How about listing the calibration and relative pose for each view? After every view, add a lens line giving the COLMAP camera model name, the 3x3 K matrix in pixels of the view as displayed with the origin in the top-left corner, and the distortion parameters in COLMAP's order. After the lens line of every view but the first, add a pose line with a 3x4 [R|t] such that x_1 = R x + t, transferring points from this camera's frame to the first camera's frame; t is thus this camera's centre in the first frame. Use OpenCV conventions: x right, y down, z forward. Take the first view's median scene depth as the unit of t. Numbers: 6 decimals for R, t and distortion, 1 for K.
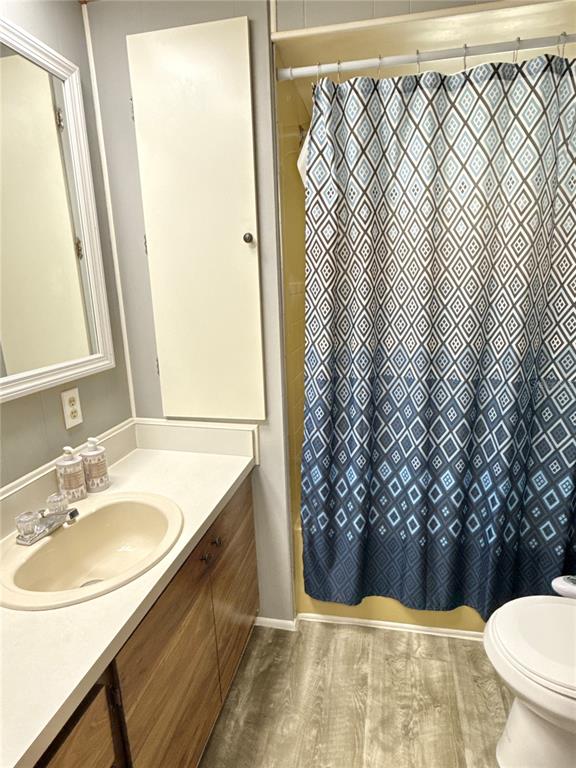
lens RADIAL K [[445.3, 0, 288.5], [0, 445.3, 384.4], [0, 0, 1]] dist [-0.000538, 0.000217]
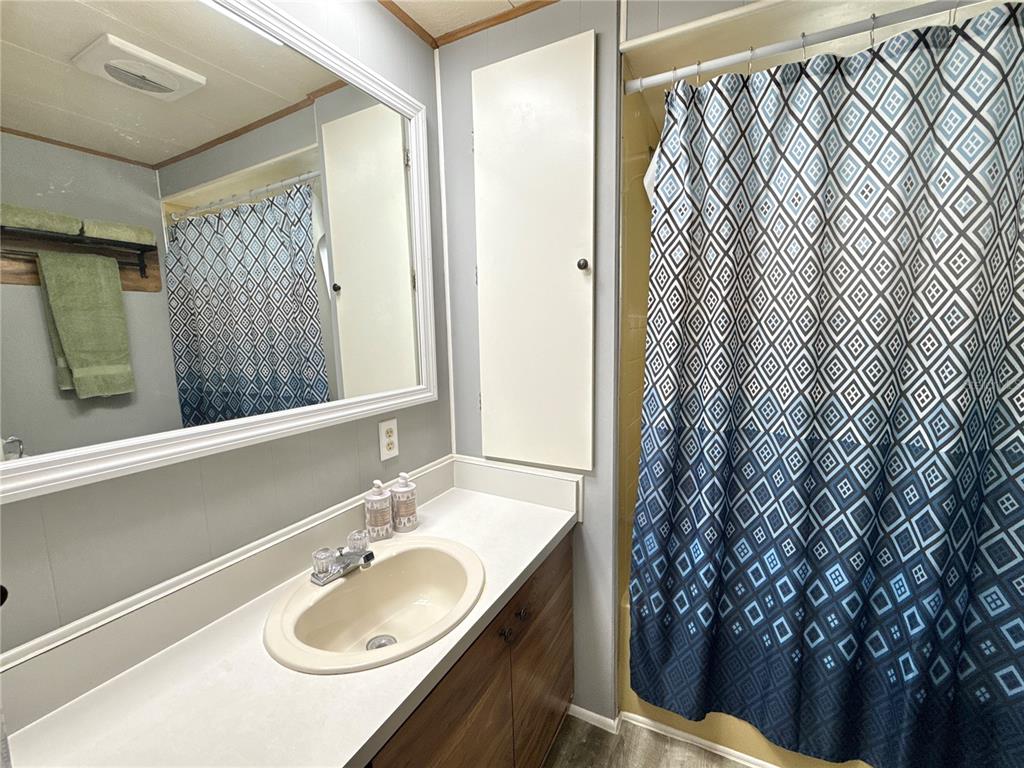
lens RADIAL K [[443.8, 0, 509.7], [0, 443.8, 384.3], [0, 0, 1]] dist [0.000046, 0.000345]
pose [[0.962524, 0.046531, -0.267175, 0.017681], [-0.069860, 0.994465, -0.078484, -0.008572], [0.262044, 0.094207, 0.960447, 0.127191]]
